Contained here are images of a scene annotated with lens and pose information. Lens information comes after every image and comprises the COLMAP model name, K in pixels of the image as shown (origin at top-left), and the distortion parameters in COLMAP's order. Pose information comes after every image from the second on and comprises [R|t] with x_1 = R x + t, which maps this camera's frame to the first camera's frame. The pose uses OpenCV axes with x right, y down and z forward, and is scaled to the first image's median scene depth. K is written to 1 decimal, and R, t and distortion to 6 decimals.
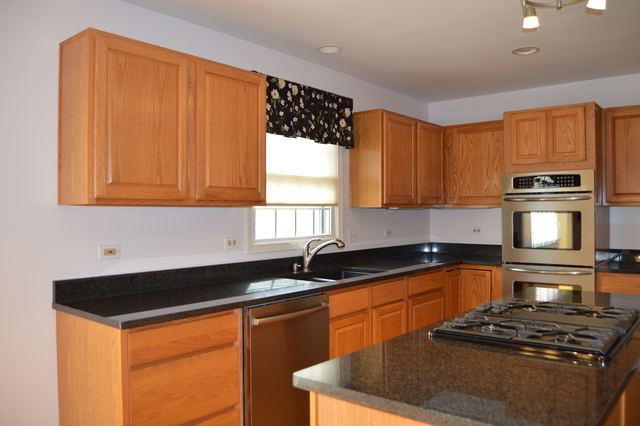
lens RADIAL K [[521.6, 0, 320.0], [0, 521.6, 213.0], [0, 0, 1]] dist [-0.090075, 0.001900]
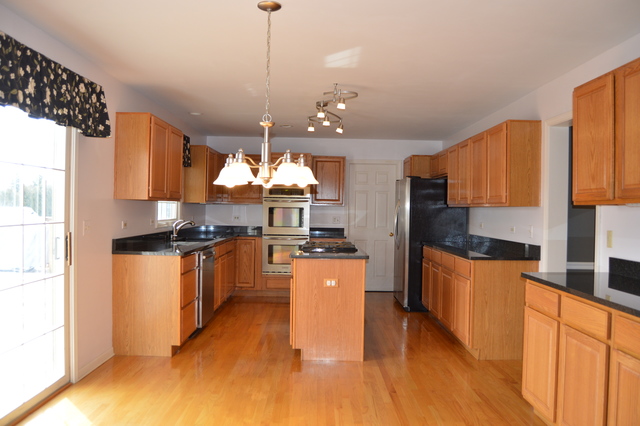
lens RADIAL K [[552.1, 0, 320.9], [0, 552.1, 203.2], [0, 0, 1]] dist [-0.127783, 0.011376]
pose [[0.764178, 0.024430, 0.644543, -0.807321], [-0.022531, 0.999684, -0.011177, 0.002355], [-0.644612, -0.005982, 0.764486, -0.671647]]
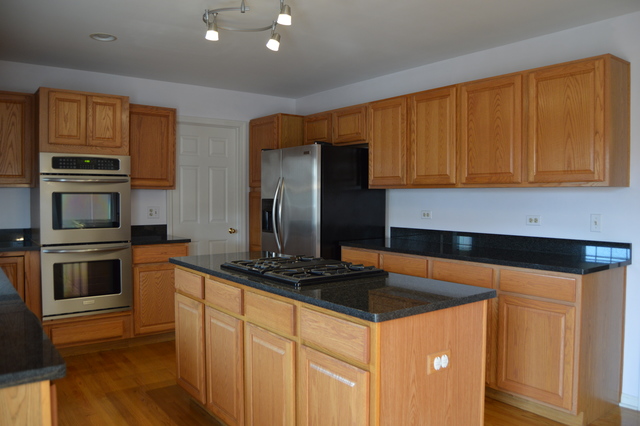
lens RADIAL K [[521.6, 0, 320.0], [0, 521.6, 213.0], [0, 0, 1]] dist [-0.090075, 0.001900]
pose [[0.218935, -0.020494, 0.975524, -0.481044], [-0.007068, 0.999720, 0.022589, 0.012611], [-0.975714, -0.011841, 0.218728, 0.316992]]
